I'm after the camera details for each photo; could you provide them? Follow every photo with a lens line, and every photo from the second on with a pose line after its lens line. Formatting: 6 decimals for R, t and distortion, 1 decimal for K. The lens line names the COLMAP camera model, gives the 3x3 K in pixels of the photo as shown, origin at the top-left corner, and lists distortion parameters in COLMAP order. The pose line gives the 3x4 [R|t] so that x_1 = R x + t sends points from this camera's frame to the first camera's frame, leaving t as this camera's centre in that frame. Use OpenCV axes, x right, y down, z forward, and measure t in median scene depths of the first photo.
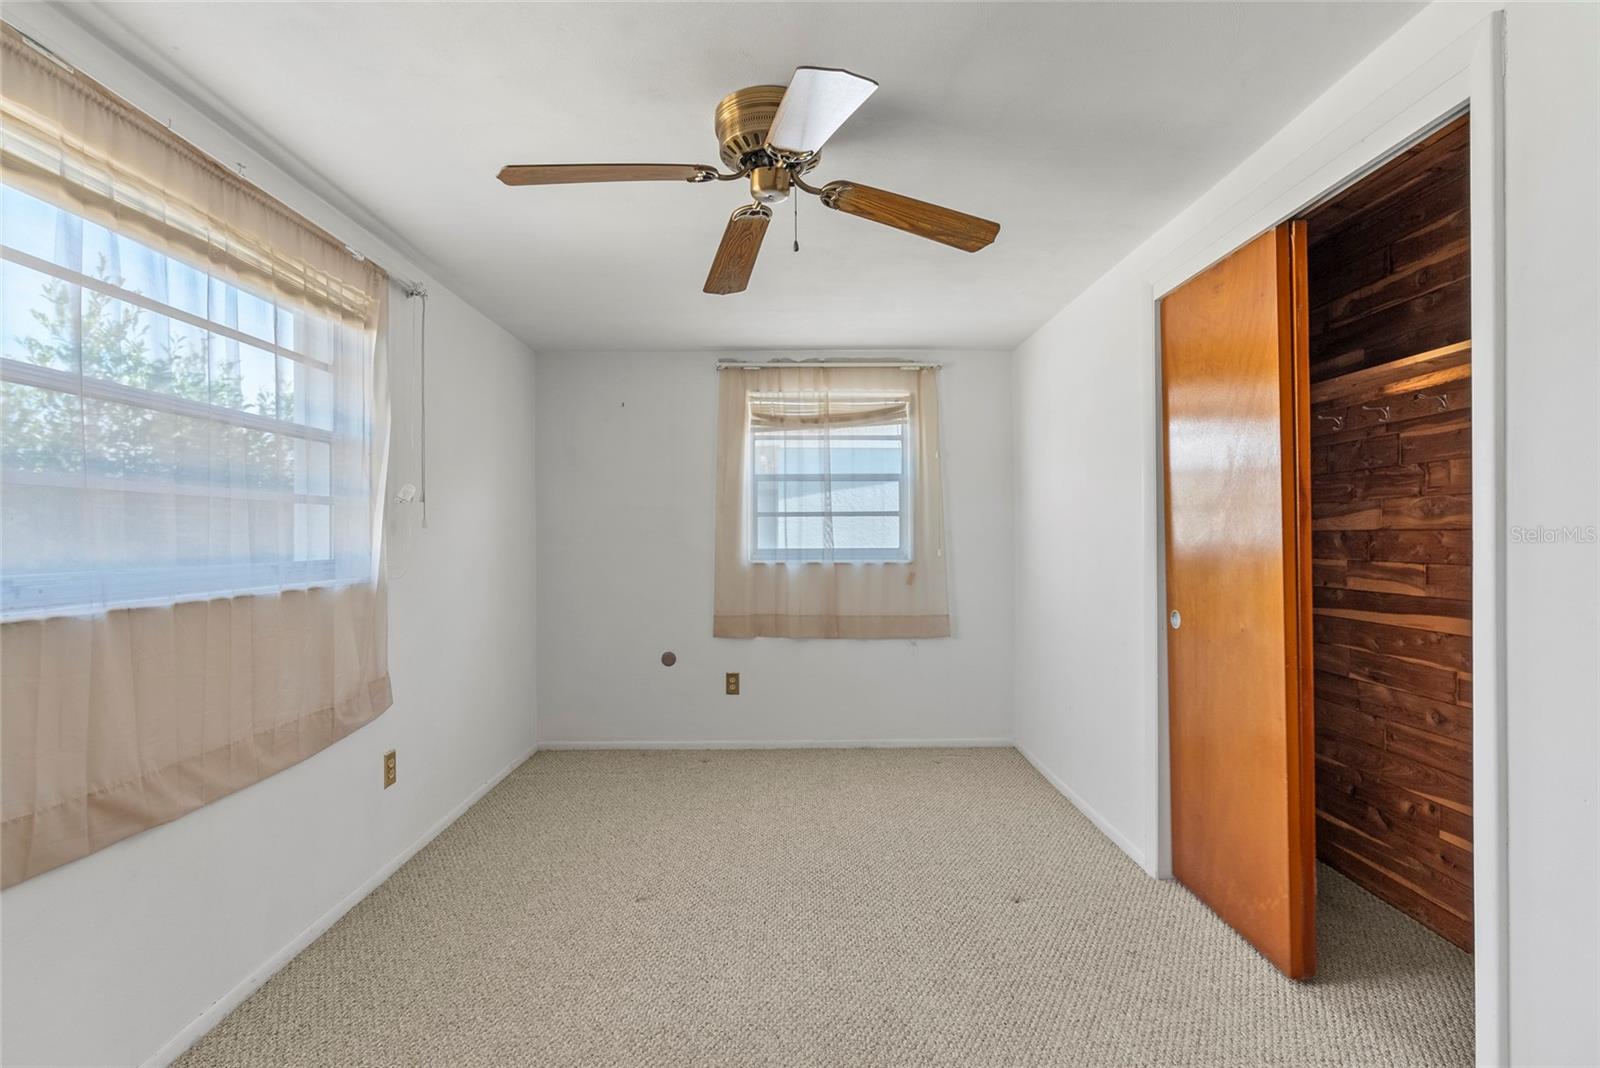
lens RADIAL K [[737.1, 0, 799.1], [0, 737.1, 532.5], [0, 0, 1]] dist [0.001073, 0.000015]
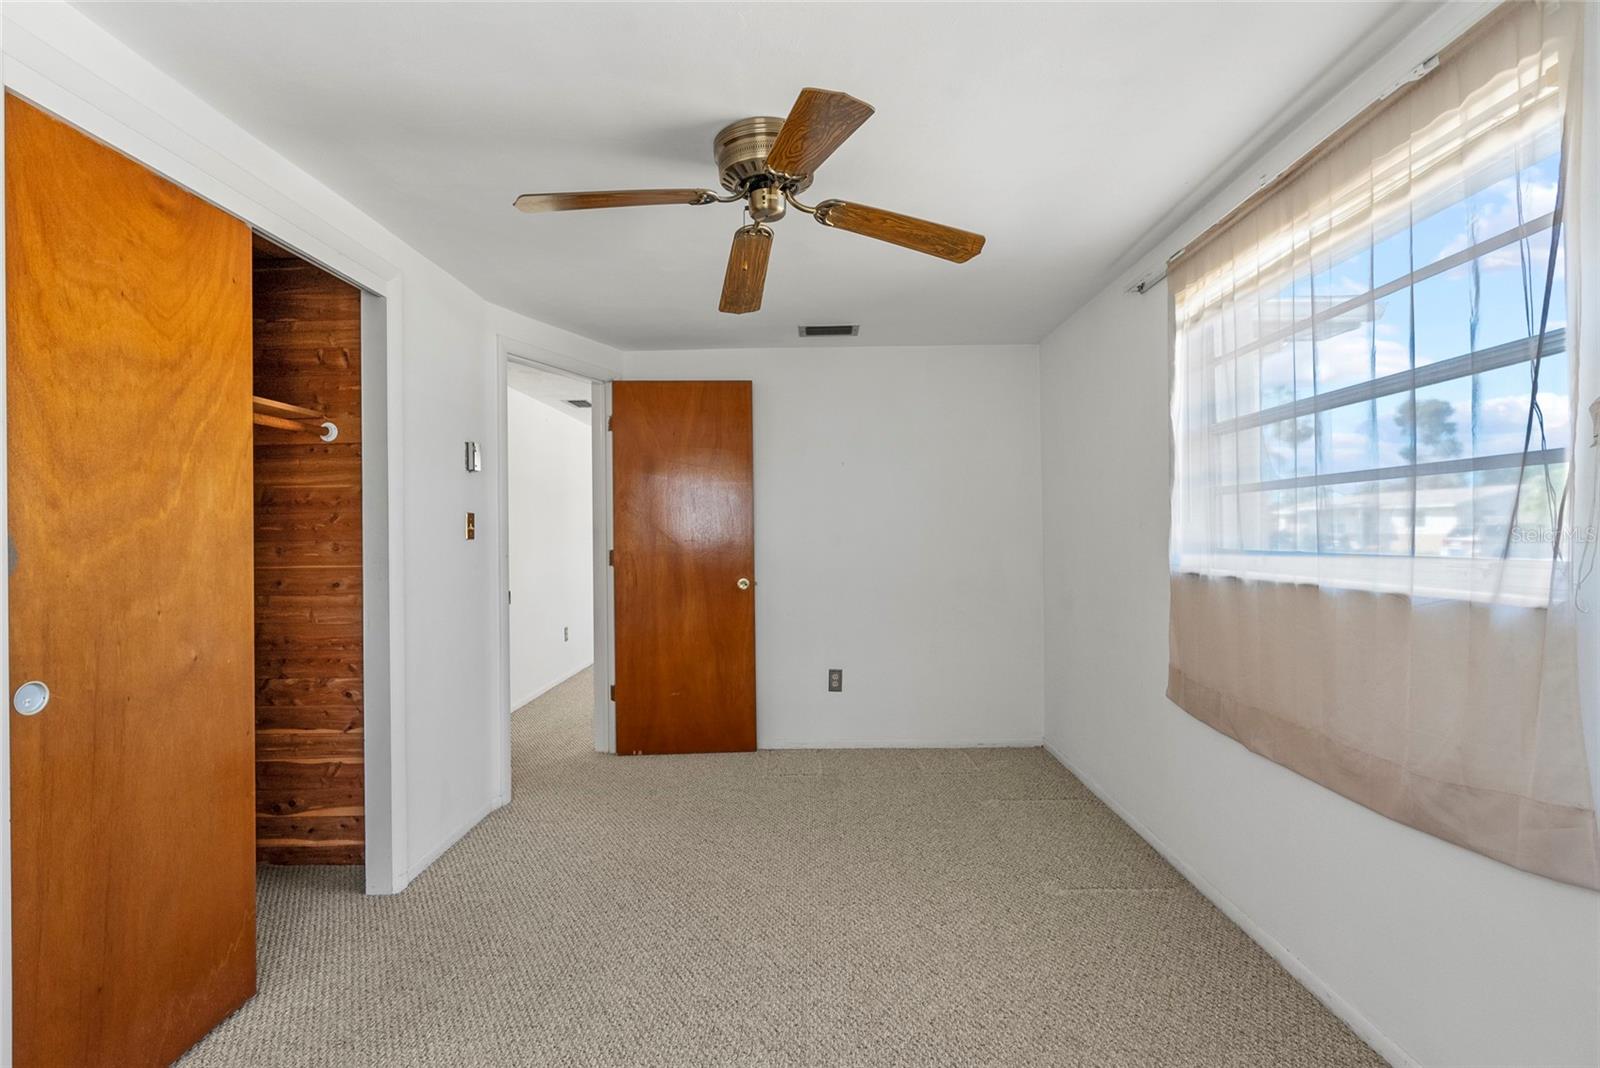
lens RADIAL K [[737.1, 0, 804.7], [0, 737.1, 527.8], [0, 0, 1]] dist [0.001073, 0.000015]
pose [[-0.999709, 0.017231, 0.016884, -0.103596], [0.017034, 0.999785, -0.011787, 0.009942], [-0.017083, -0.011496, -0.999788, 2.053556]]
